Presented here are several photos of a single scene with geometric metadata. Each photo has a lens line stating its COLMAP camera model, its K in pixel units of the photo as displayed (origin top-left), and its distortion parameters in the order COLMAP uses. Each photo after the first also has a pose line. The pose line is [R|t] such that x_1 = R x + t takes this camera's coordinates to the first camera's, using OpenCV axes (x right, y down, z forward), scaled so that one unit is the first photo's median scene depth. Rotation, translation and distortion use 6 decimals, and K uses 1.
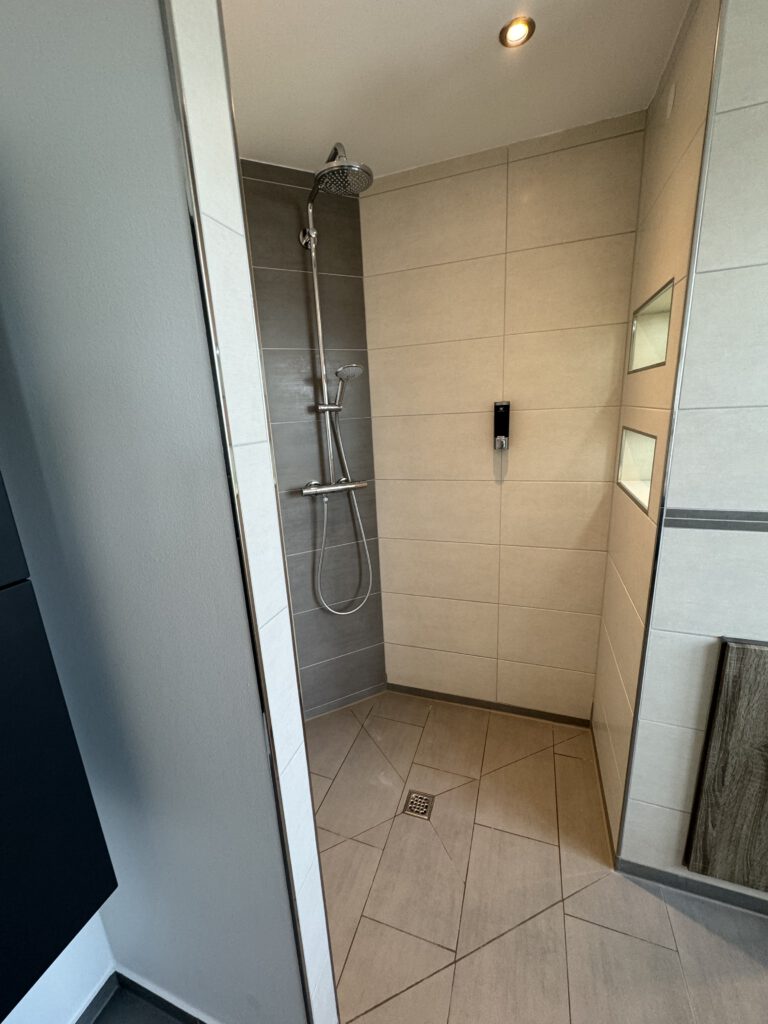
lens RADIAL K [[404.8, 0, 386.0], [0, 404.8, 510.2], [0, 0, 1]] dist [-0.001094, -0.000244]
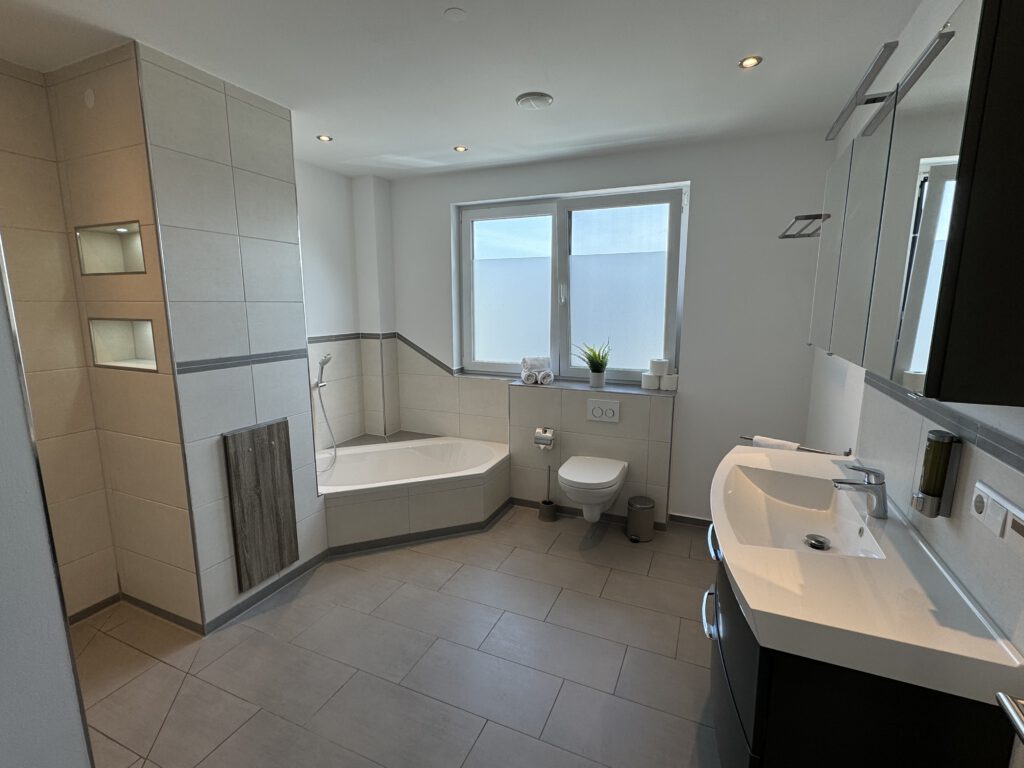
lens RADIAL K [[481.5, 0, 509.6], [0, 481.5, 385.2], [0, 0, 1]] dist [0.000890, -0.000219]
pose [[0.077625, -0.121072, 0.989604, -0.689297], [0.242387, 0.965109, 0.099062, 0.133534], [-0.967069, 0.232178, 0.104263, -0.283911]]
